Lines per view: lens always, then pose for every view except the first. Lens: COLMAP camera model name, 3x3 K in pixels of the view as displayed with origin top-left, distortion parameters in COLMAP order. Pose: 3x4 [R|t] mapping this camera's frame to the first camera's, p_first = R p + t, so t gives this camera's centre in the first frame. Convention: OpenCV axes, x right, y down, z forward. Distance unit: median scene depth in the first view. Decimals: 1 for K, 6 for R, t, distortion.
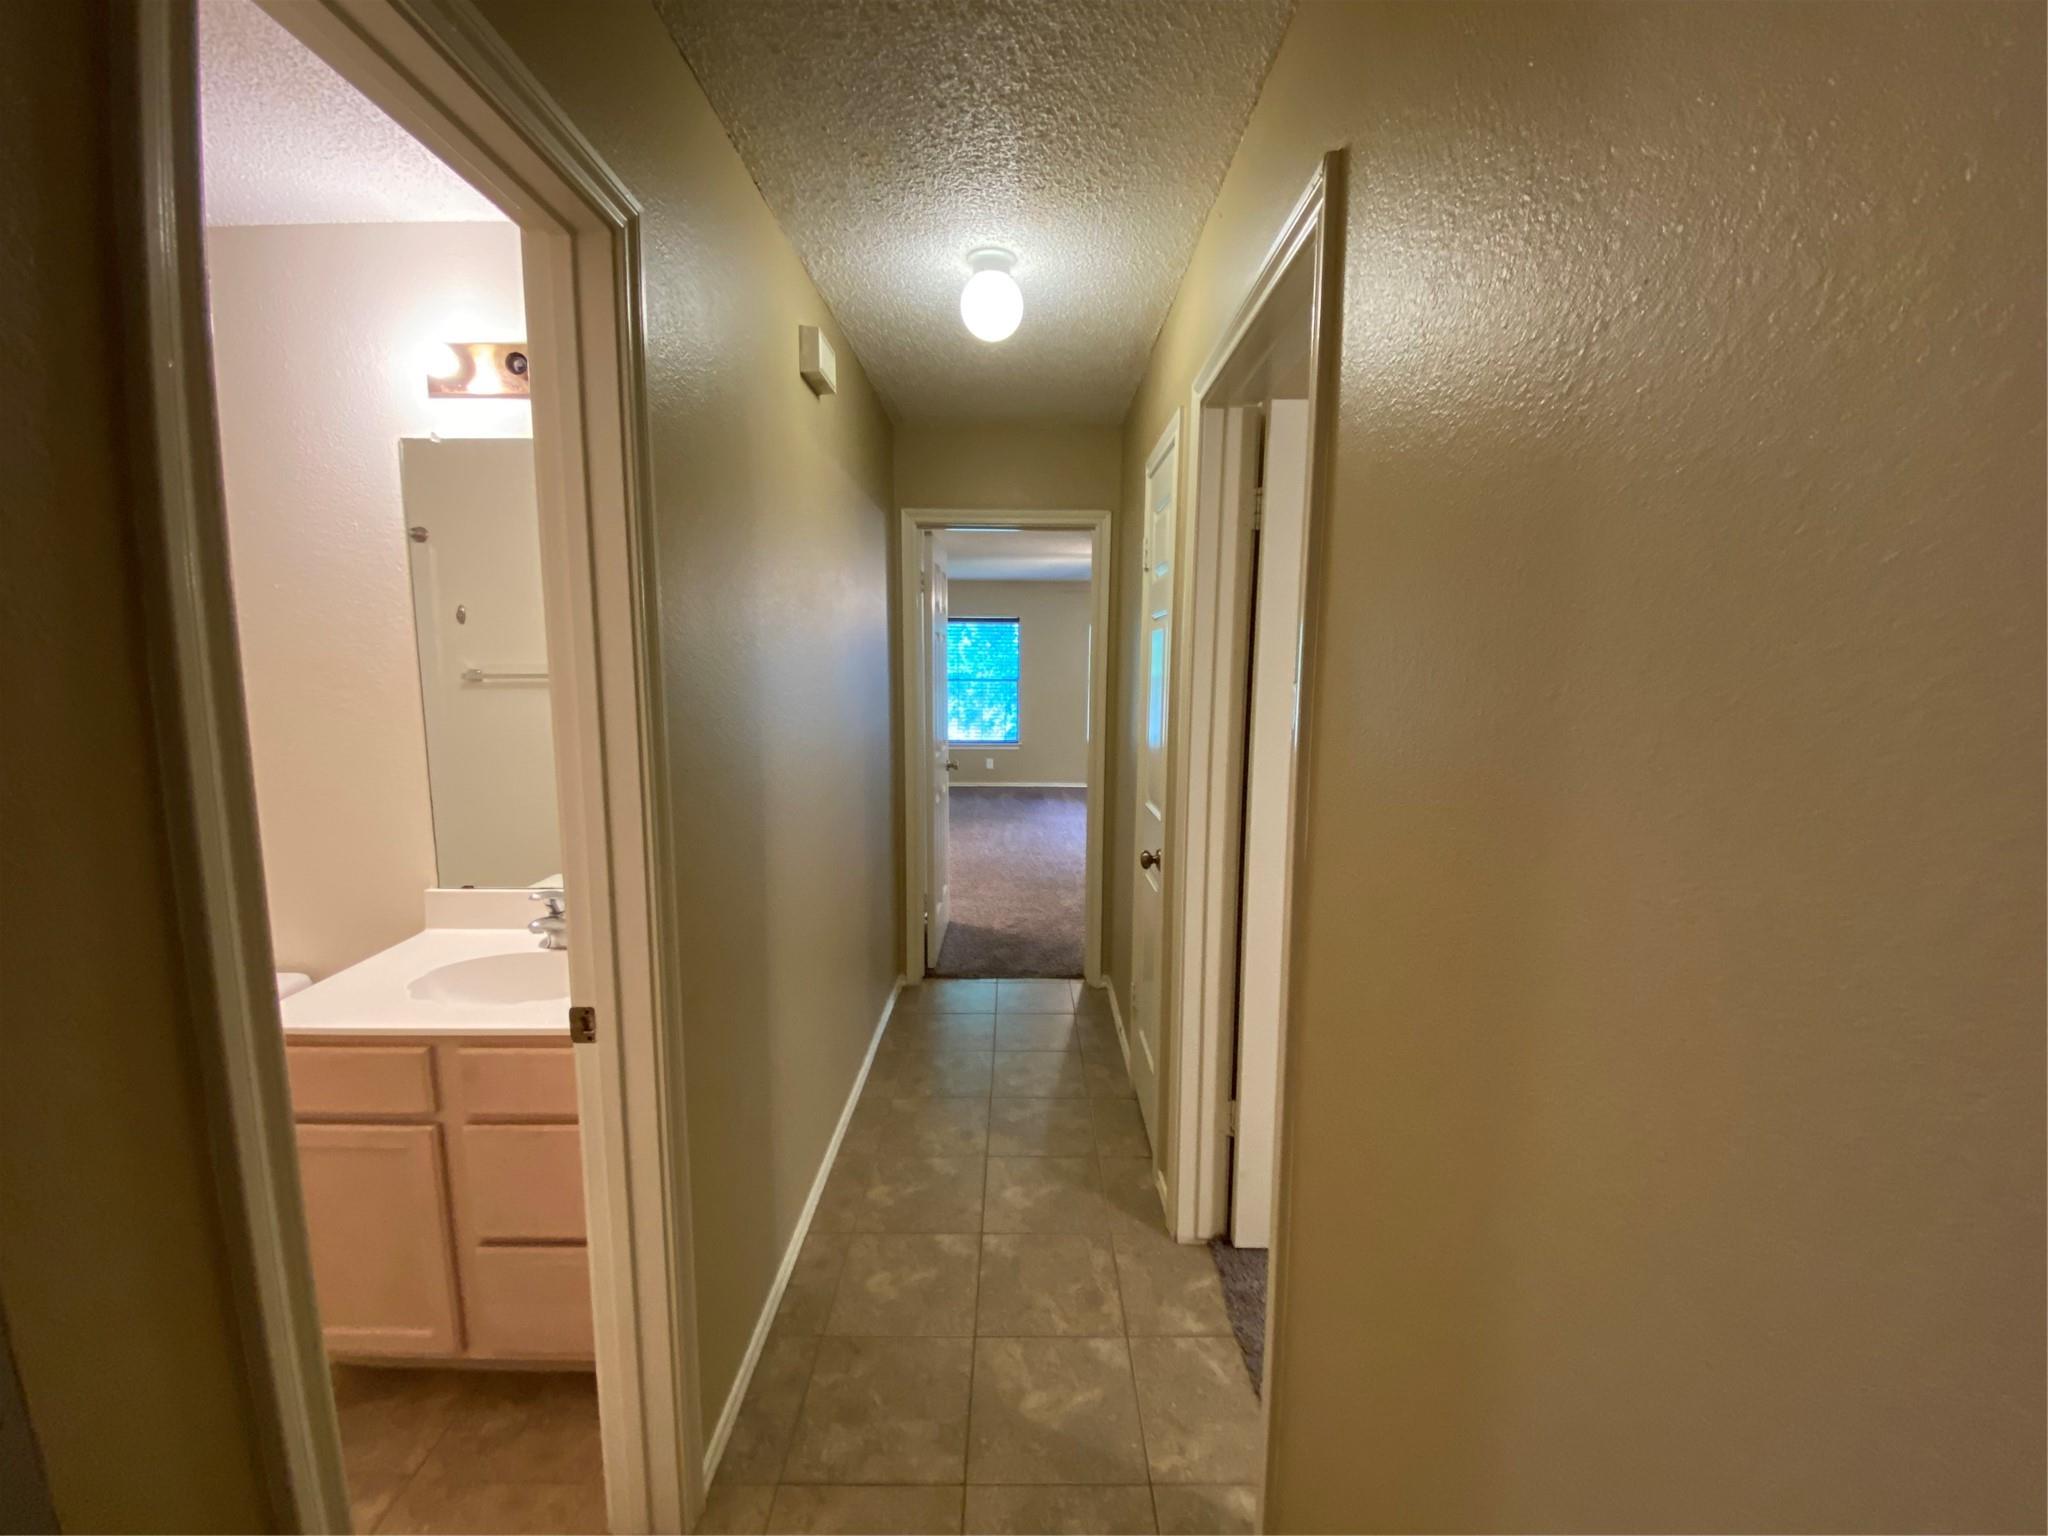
lens RADIAL K [[820.9, 0, 1026.5], [0, 820.9, 769.2], [0, 0, 1]] dist [0.034094, -0.025241]
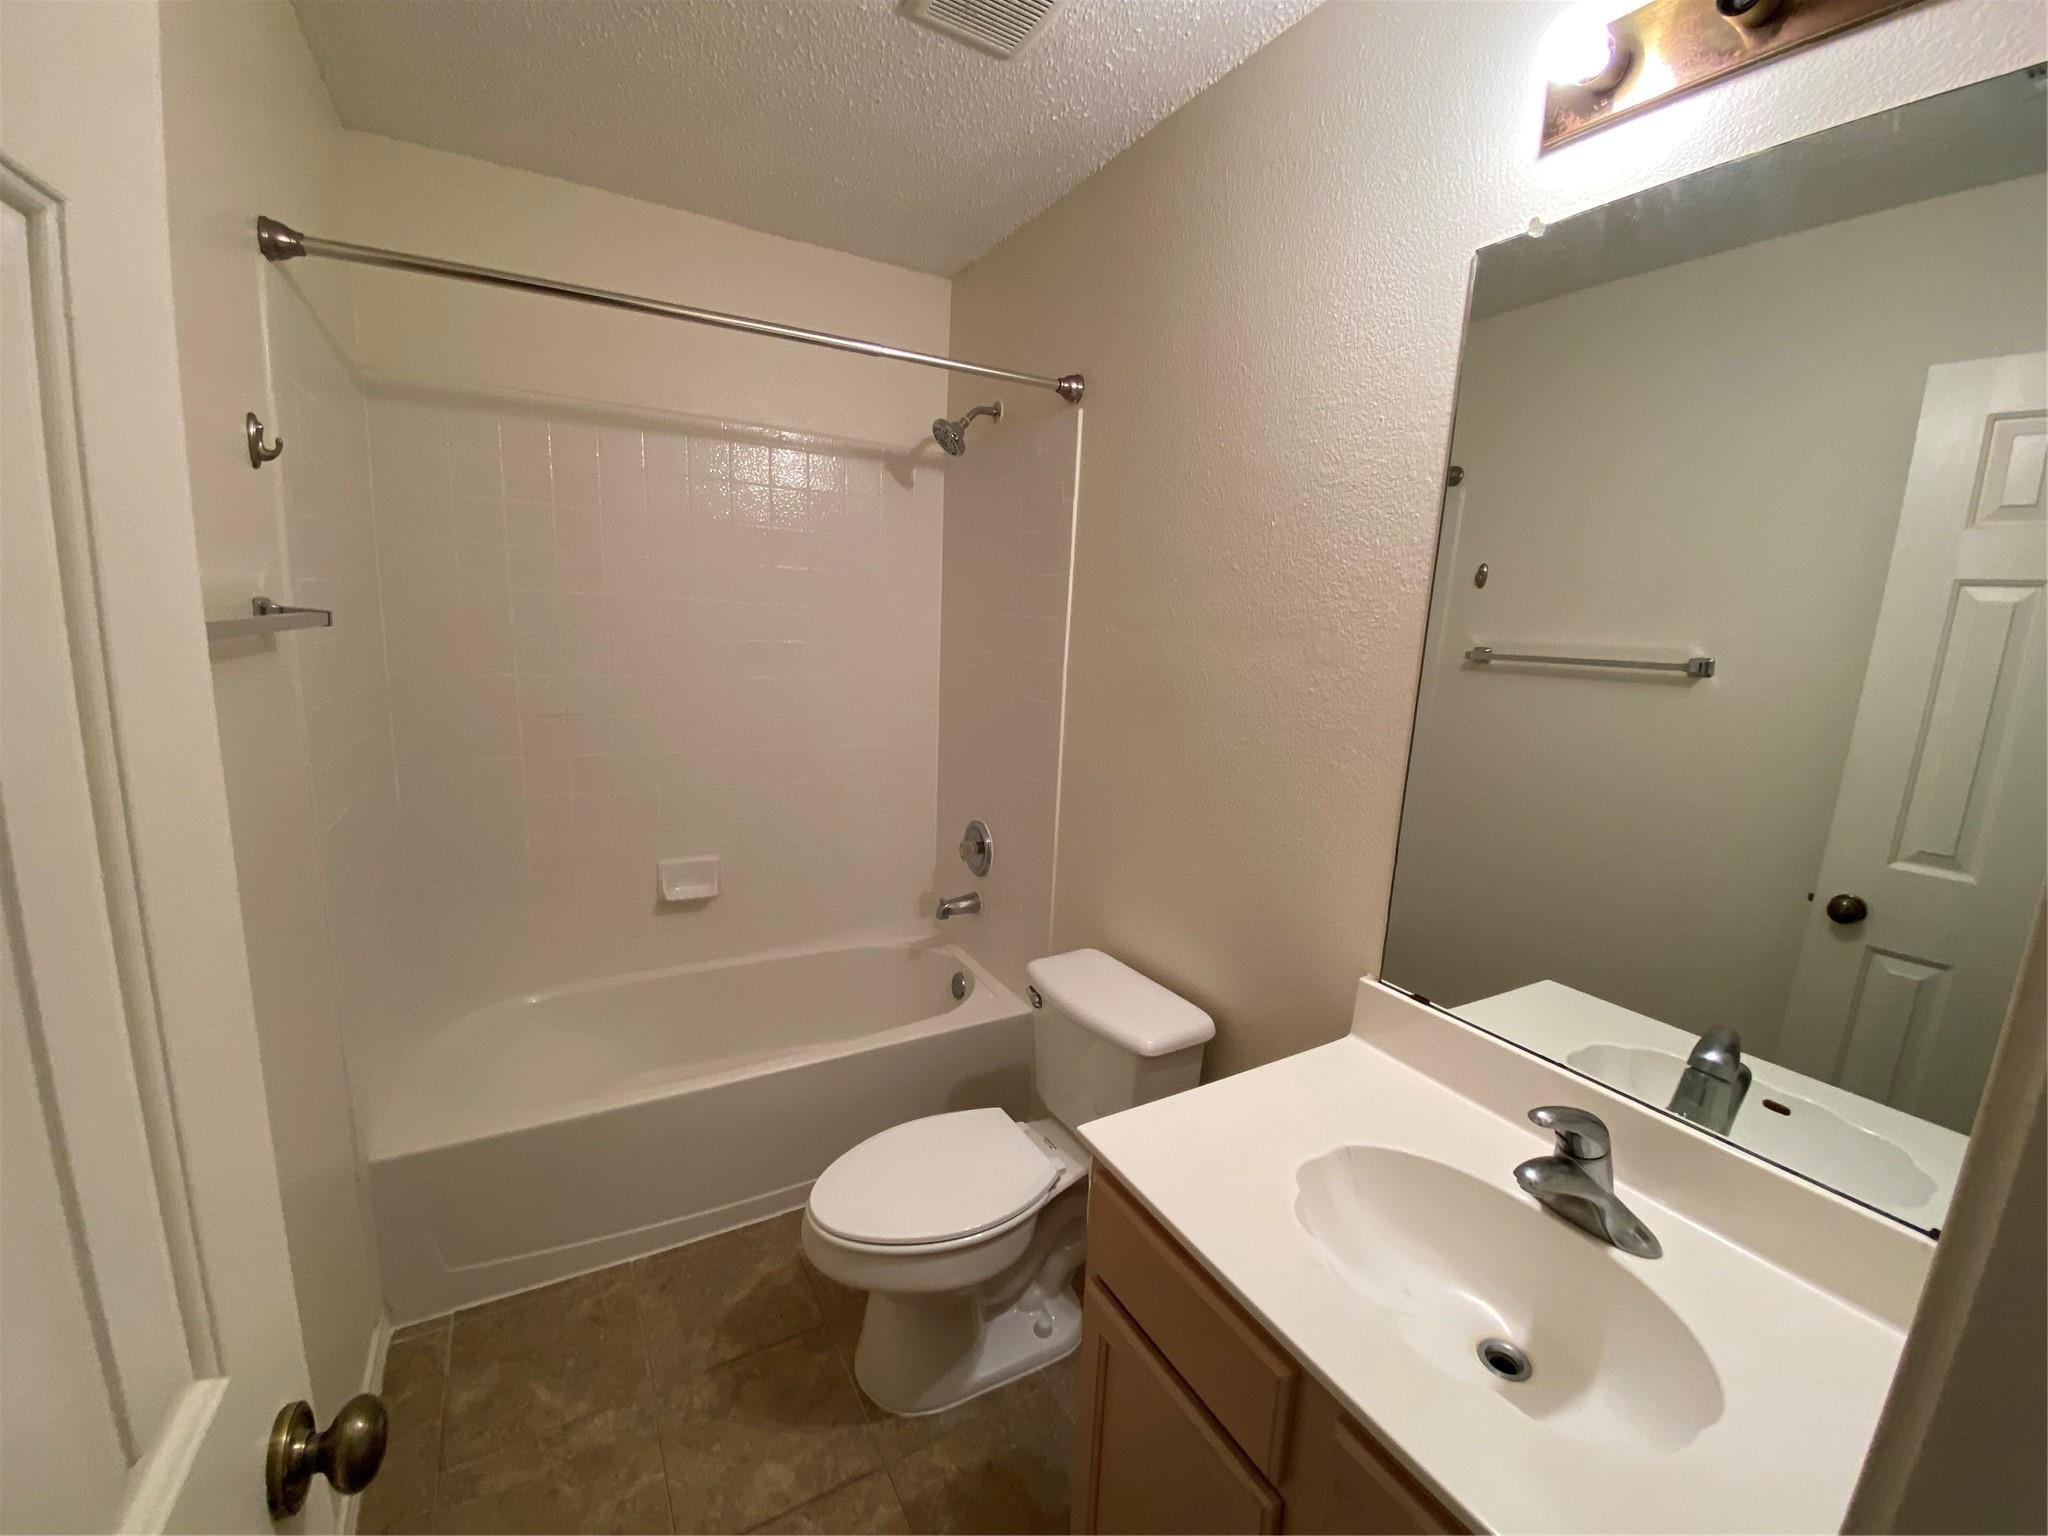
lens RADIAL K [[820.9, 0, 1026.5], [0, 820.9, 769.2], [0, 0, 1]] dist [0.034094, -0.025241]
pose [[0.484248, 0.174507, -0.857351, -0.320261], [-0.154988, 0.981520, 0.112240, -0.049371], [0.861094, 0.078527, 0.502345, 0.431529]]
